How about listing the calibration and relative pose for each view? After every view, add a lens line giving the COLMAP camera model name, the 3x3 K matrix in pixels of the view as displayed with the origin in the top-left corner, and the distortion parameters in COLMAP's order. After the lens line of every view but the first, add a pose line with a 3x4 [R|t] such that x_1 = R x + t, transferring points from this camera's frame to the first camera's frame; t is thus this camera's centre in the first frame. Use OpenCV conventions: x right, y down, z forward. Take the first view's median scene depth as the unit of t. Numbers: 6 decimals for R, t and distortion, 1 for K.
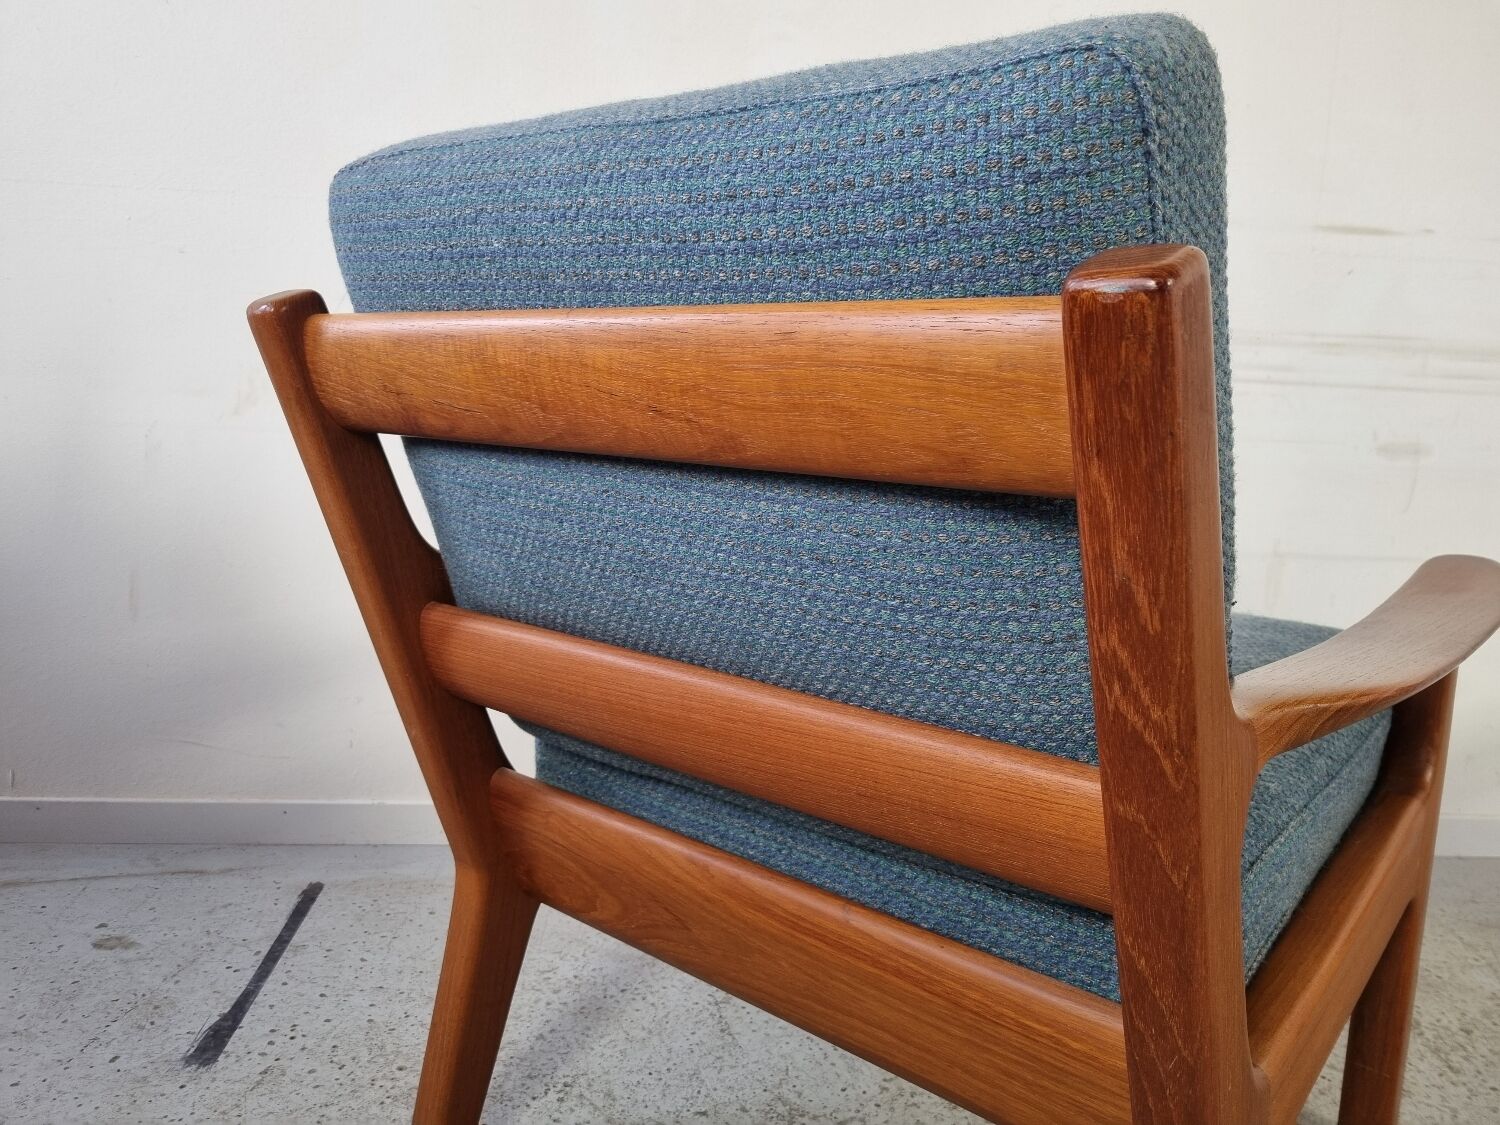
lens RADIAL K [[1125.1, 0, 727.9], [0, 1125.1, 561.2], [0, 0, 1]] dist [0.069506, -0.060538]
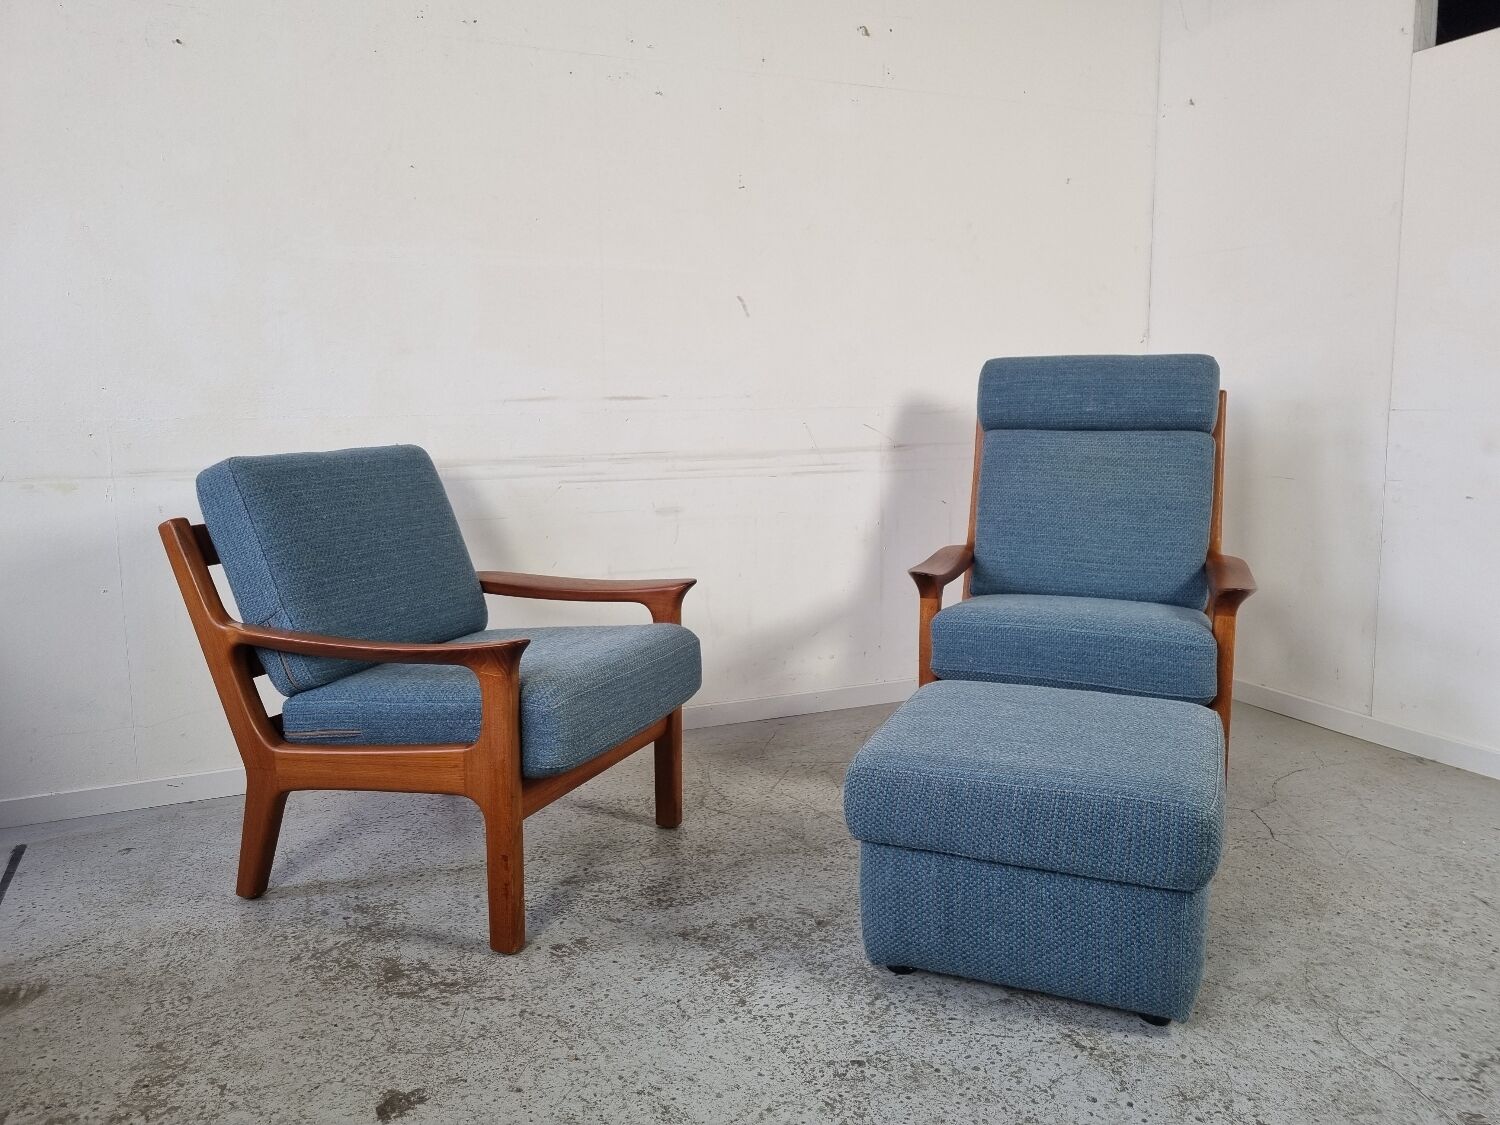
lens RADIAL K [[1125.1, 0, 742.7], [0, 1125.1, 540.2], [0, 0, 1]] dist [0.069506, -0.060538]
pose [[0.944599, -0.096659, 0.313672, 0.190600], [0.099770, 0.994991, 0.006159, -0.076057], [-0.312696, 0.025477, 0.949512, -1.223900]]
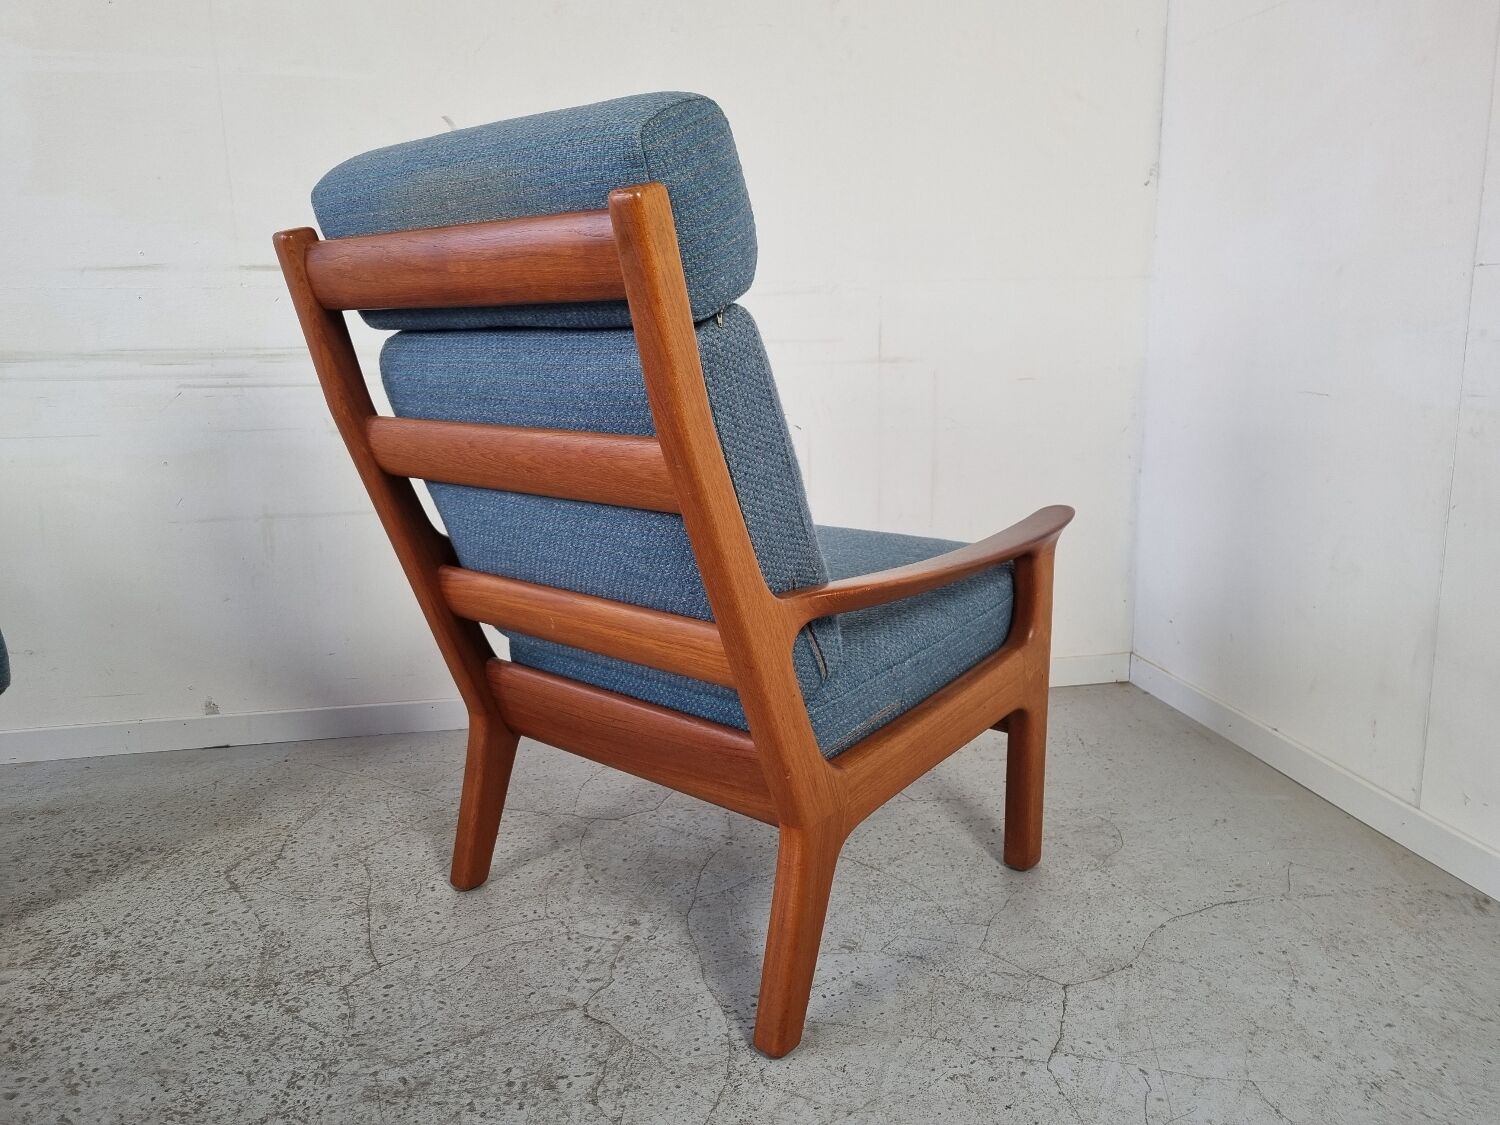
lens RADIAL K [[1125.1, 0, 738.4], [0, 1125.1, 547.8], [0, 0, 1]] dist [0.069506, -0.060538]
pose [[0.994060, -0.077366, 0.076548, 1.445294], [0.073540, 0.995956, 0.051606, 0.004141], [-0.080231, -0.045670, 0.995730, -0.544921]]
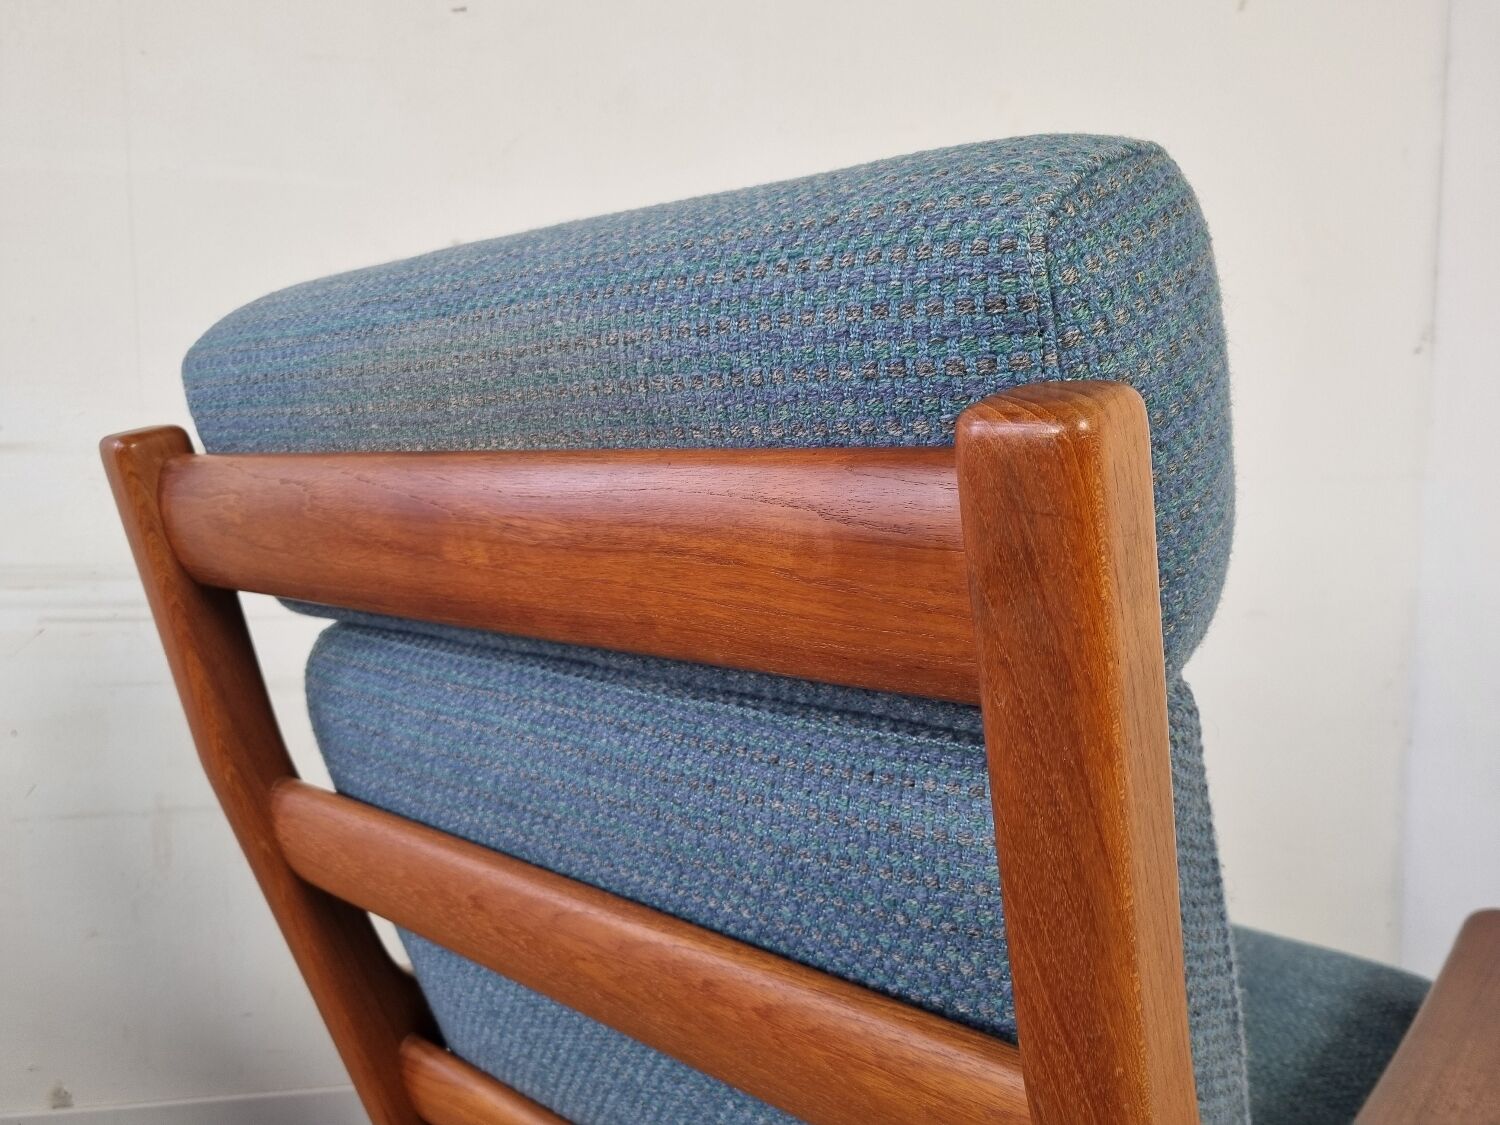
lens RADIAL K [[1143.2, 0, 746.4], [0, 1143.2, 573.1], [0, 0, 1]] dist [0.033030, -0.020020]
pose [[0.994529, -0.050837, 0.091254, 1.351053], [0.055312, 0.997353, -0.047206, -0.190564], [-0.088613, 0.051995, 0.994708, 0.105418]]
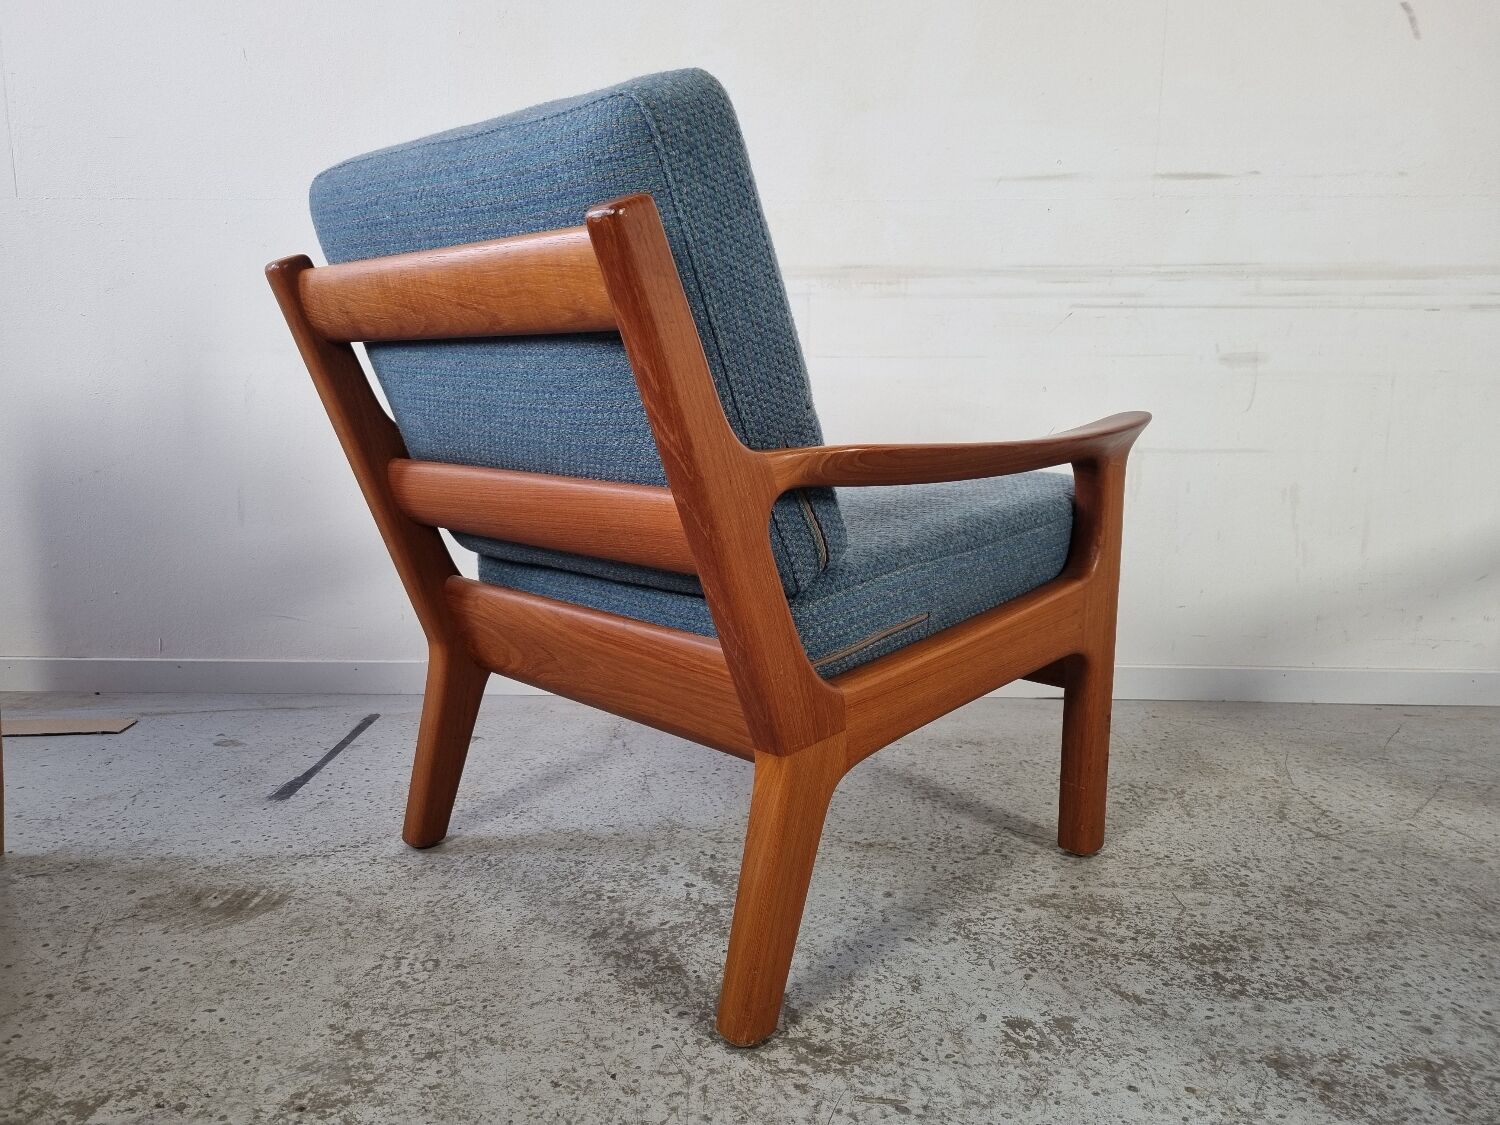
lens RADIAL K [[1125.1, 0, 732.4], [0, 1125.1, 560.1], [0, 0, 1]] dist [0.069506, -0.060538]
pose [[0.993510, -0.023427, -0.111307, 0.292421], [0.024677, 0.999647, 0.009870, 0.138879], [0.111036, -0.012553, 0.993737, -0.385566]]
